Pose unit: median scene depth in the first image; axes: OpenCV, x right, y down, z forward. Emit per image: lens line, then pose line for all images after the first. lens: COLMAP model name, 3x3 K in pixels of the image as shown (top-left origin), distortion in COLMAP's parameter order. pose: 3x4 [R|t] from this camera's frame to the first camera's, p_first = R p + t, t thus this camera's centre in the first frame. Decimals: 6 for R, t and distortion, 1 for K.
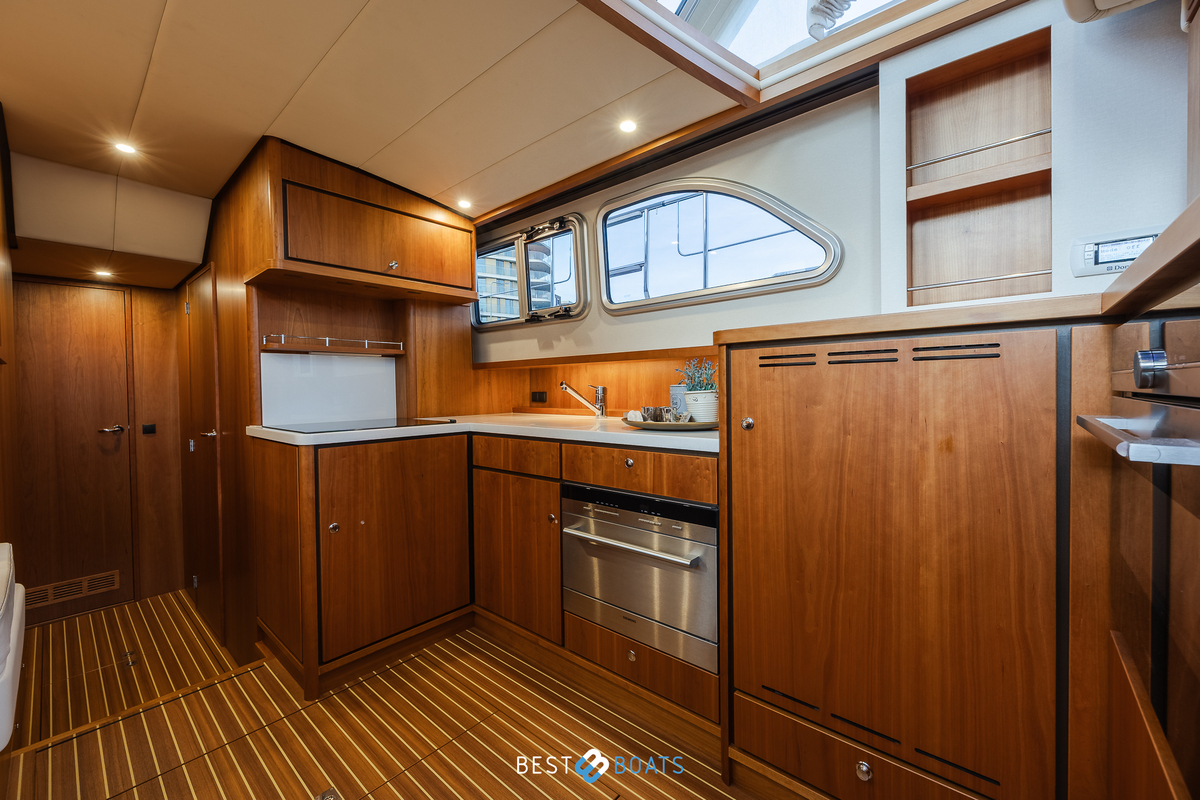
lens RADIAL K [[471.4, 0, 592.8], [0, 471.4, 394.5], [0, 0, 1]] dist [-0.000585, -0.001195]
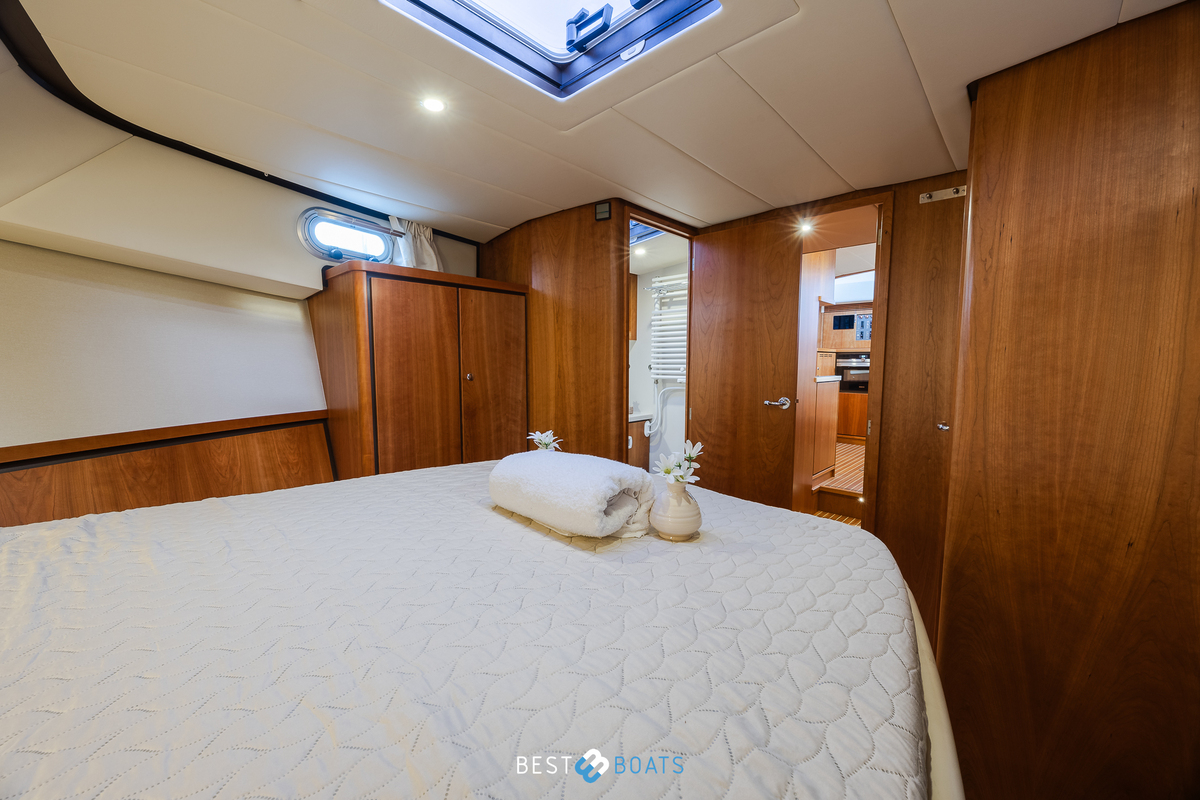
lens RADIAL K [[458.9, 0, 597.9], [0, 458.9, 403.7], [0, 0, 1]] dist [0.000435, -0.000615]
pose [[0.047151, -0.075374, 0.996040, -2.407834], [0.015110, 0.997089, 0.074738, 0.020721], [-0.998773, 0.011526, 0.048153, 1.644911]]
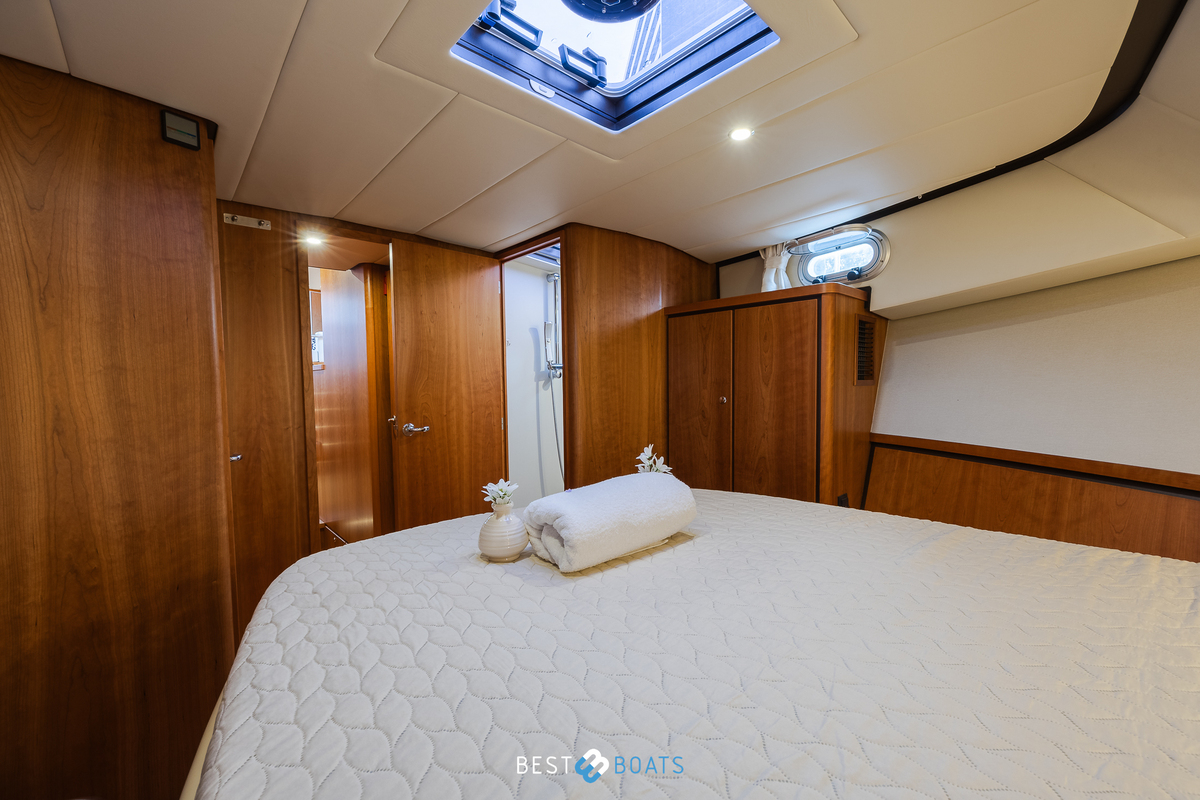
lens RADIAL K [[471.4, 0, 612.9], [0, 471.4, 402.9], [0, 0, 1]] dist [-0.000585, -0.001195]
pose [[-0.994544, 0.025065, 0.101263, -1.990868], [0.031748, 0.997385, 0.064929, -0.005271], [-0.099371, 0.067789, -0.992739, 2.184204]]
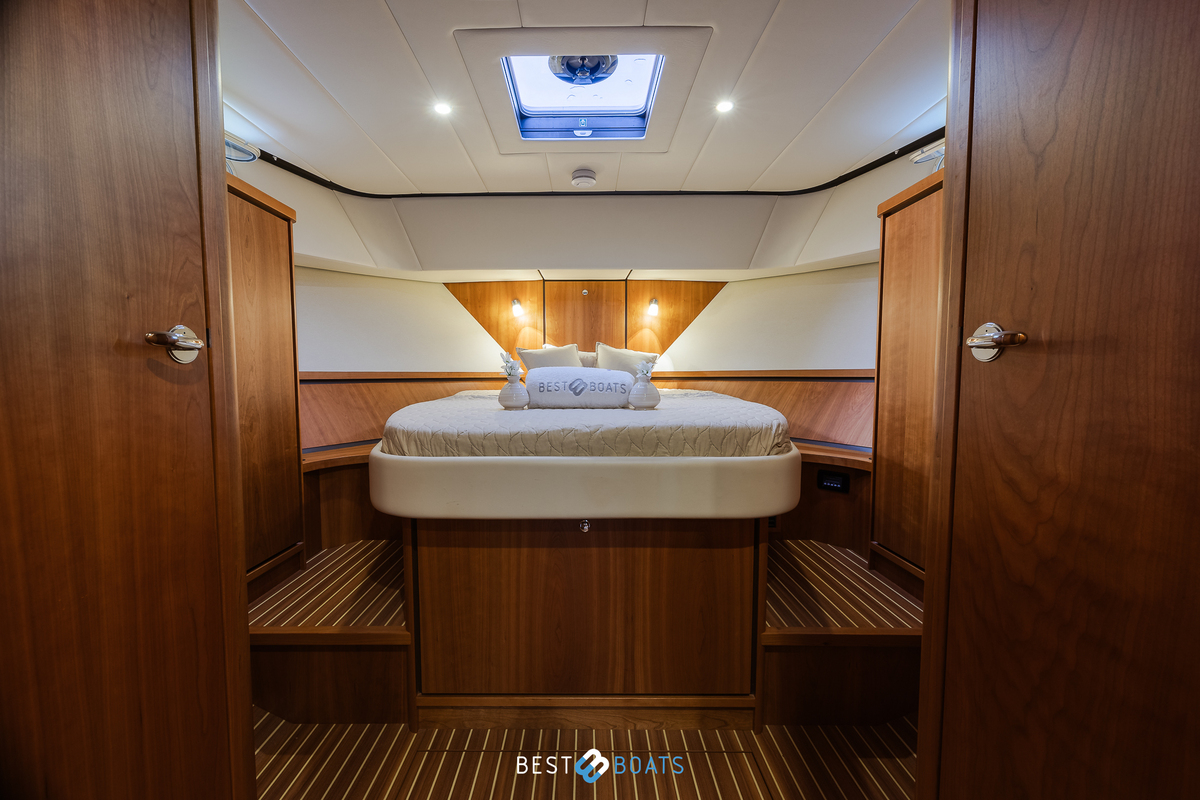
lens RADIAL K [[458.9, 0, 578.9], [0, 458.9, 408.5], [0, 0, 1]] dist [0.000435, -0.000615]
pose [[0.644094, 0.071405, -0.761607, -1.344348], [-0.023236, 0.997001, 0.073823, 0.122048], [0.764594, -0.029852, 0.643821, 1.195888]]
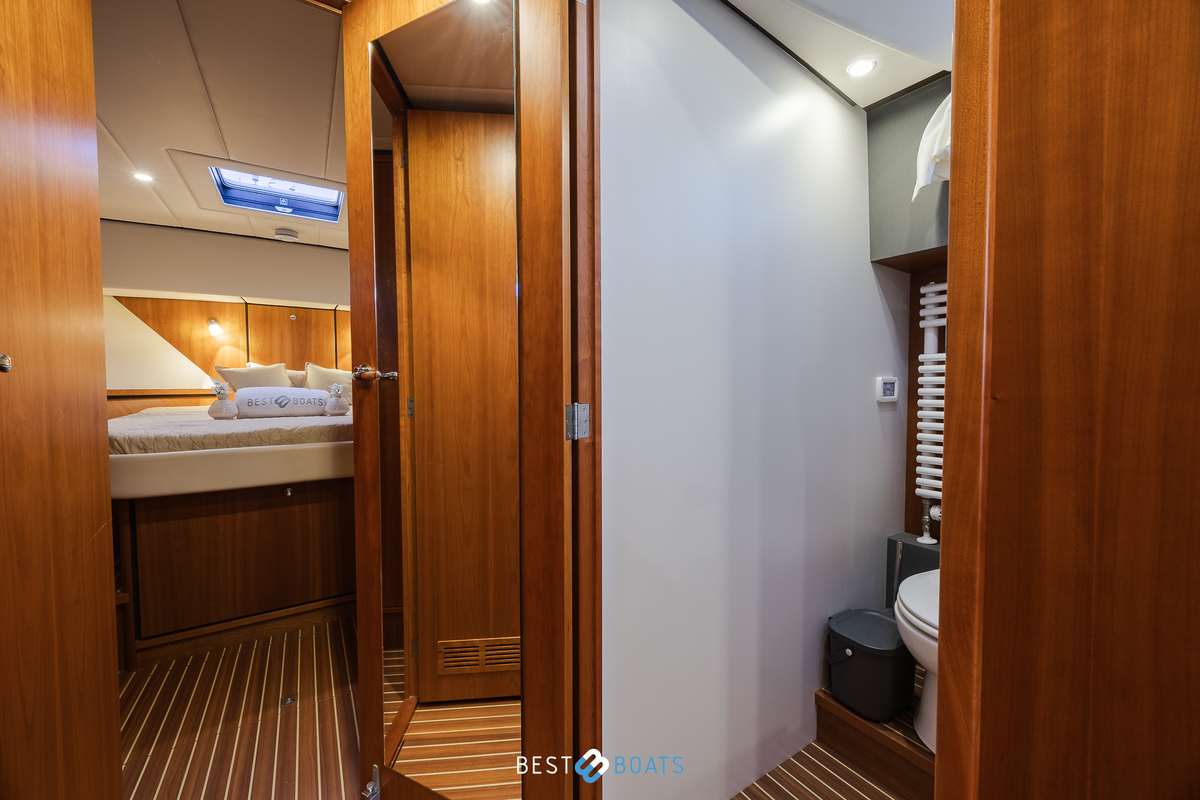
lens RADIAL K [[458.9, 0, 598.5], [0, 458.9, 401.0], [0, 0, 1]] dist [0.000435, -0.000615]
pose [[0.958969, 0.020611, -0.282762, -0.949809], [-0.016042, 0.999701, 0.018465, 0.110737], [0.283058, -0.013172, 0.959012, 0.892134]]
